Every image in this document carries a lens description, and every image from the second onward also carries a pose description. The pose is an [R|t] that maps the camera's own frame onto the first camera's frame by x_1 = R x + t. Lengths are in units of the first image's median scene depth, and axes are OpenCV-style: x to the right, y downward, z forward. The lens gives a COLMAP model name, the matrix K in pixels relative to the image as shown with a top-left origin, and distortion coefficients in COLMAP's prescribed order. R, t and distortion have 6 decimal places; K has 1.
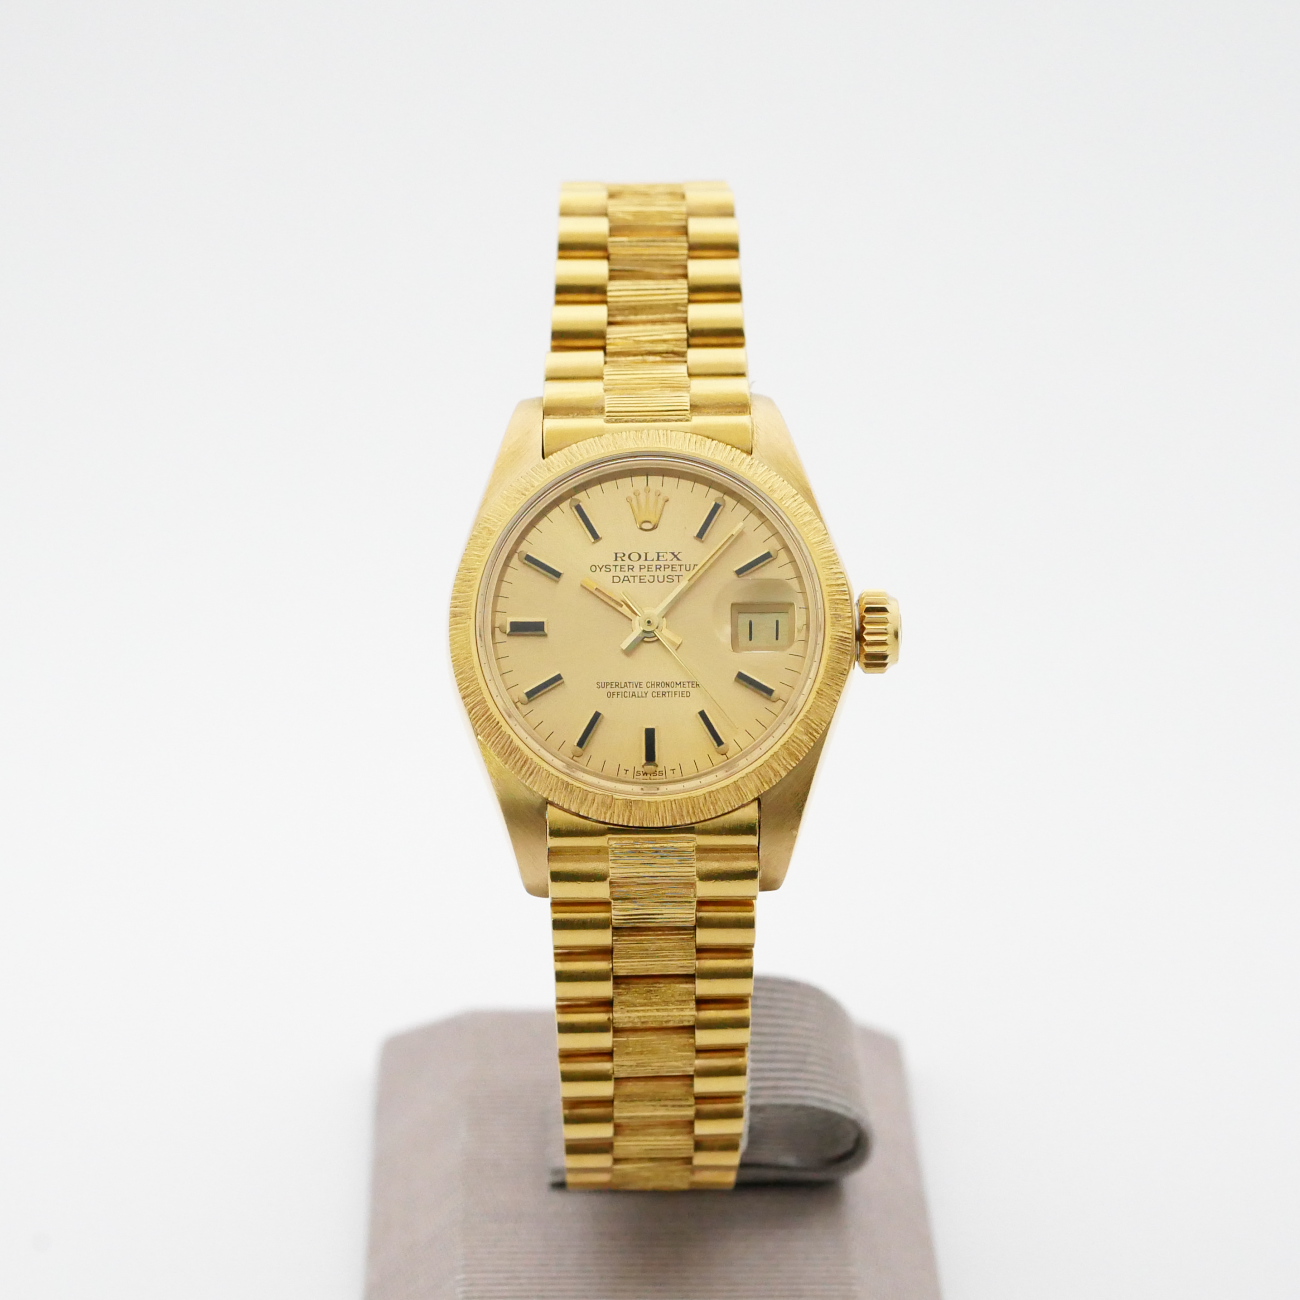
lens RADIAL K [[3723.5, 0, 650.0], [0, 3723.5, 650.0], [0, 0, 1]] dist [0.033586, -0.945254]
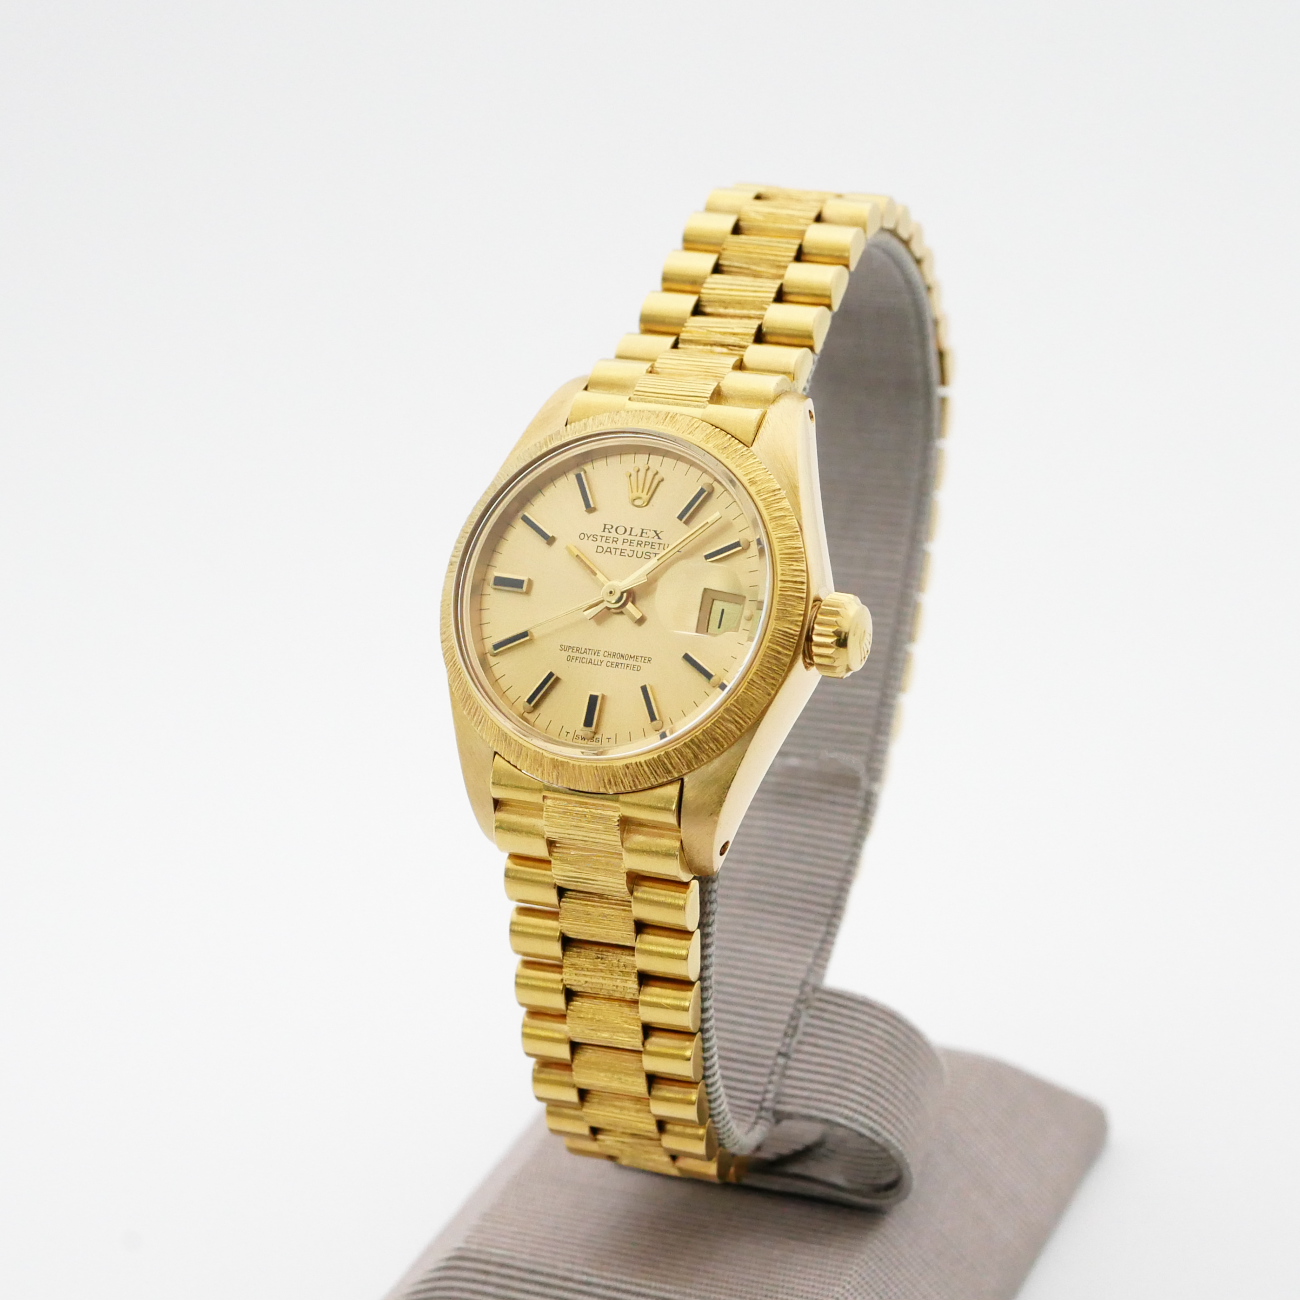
lens RADIAL K [[3723.5, 0, 650.0], [0, 3723.5, 650.0], [0, 0, 1]] dist [0.033586, -0.945254]
pose [[0.915813, 0.136553, -0.377677, 0.393354], [-0.150988, 0.988497, -0.008723, 0.015209], [0.372141, 0.065013, 0.925897, 0.057059]]
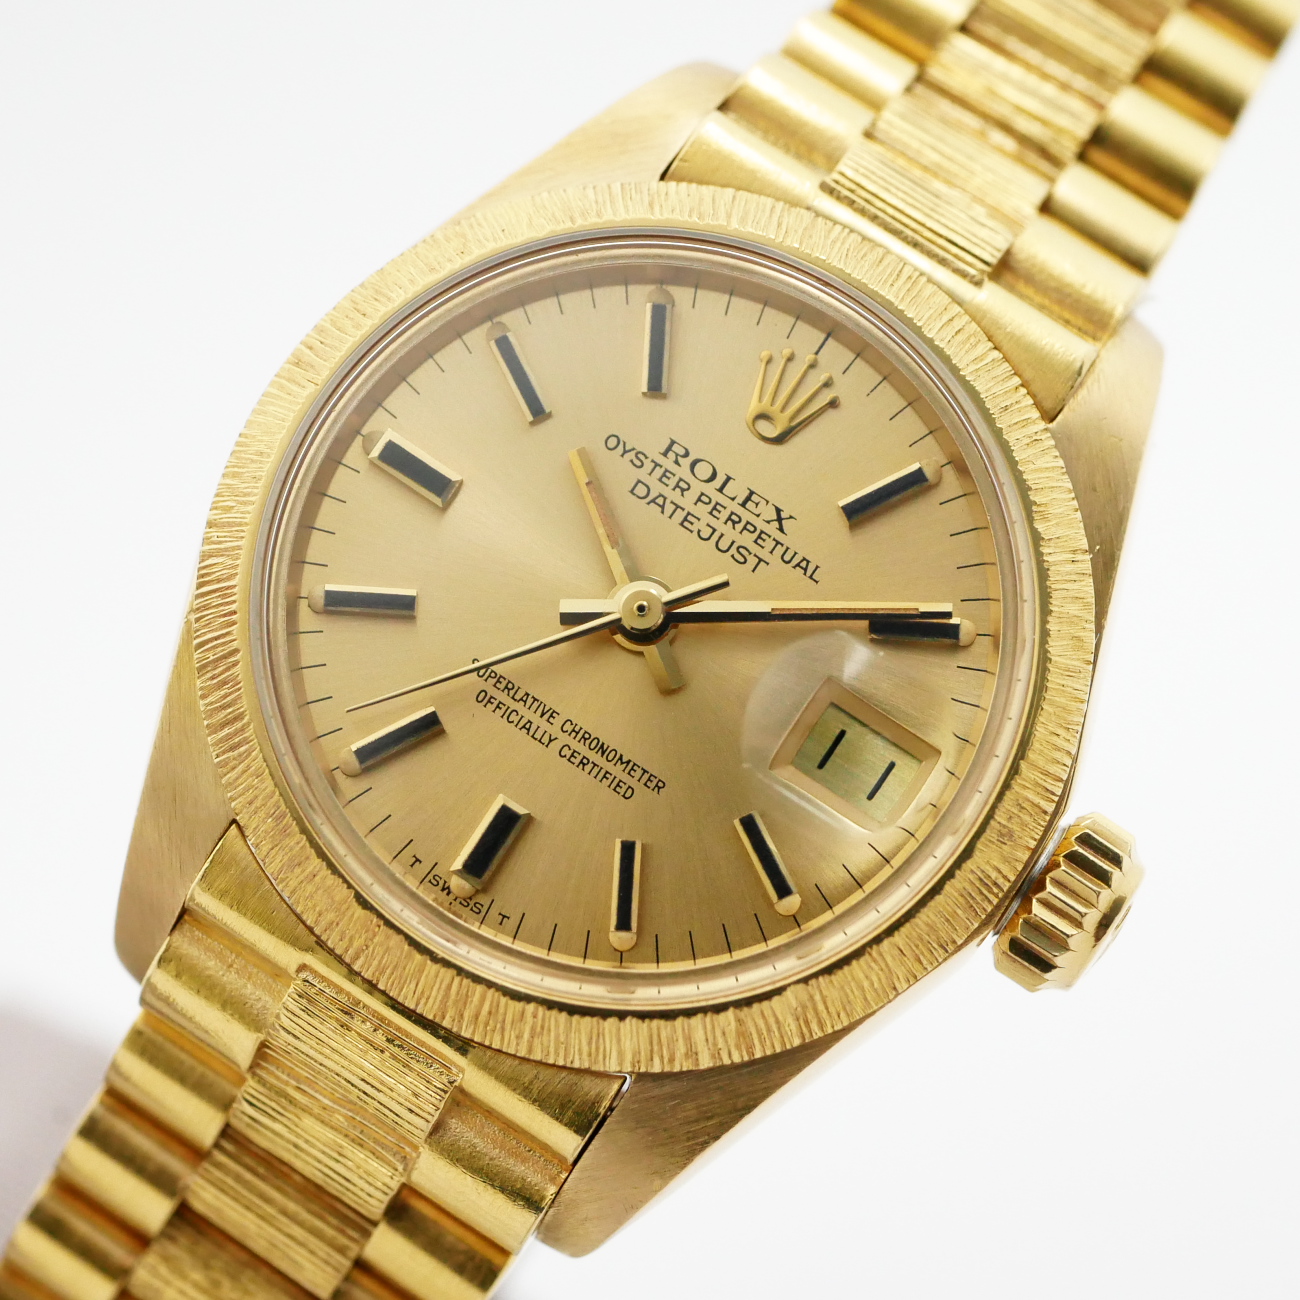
lens RADIAL K [[3723.5, 0, 650.0], [0, 3723.5, 650.0], [0, 0, 1]] dist [0.033586, -0.945254]
pose [[0.830692, 0.550716, -0.081627, 0.039017], [-0.546567, 0.834601, 0.068597, -0.034180], [0.105903, -0.012369, 0.994300, 0.551084]]
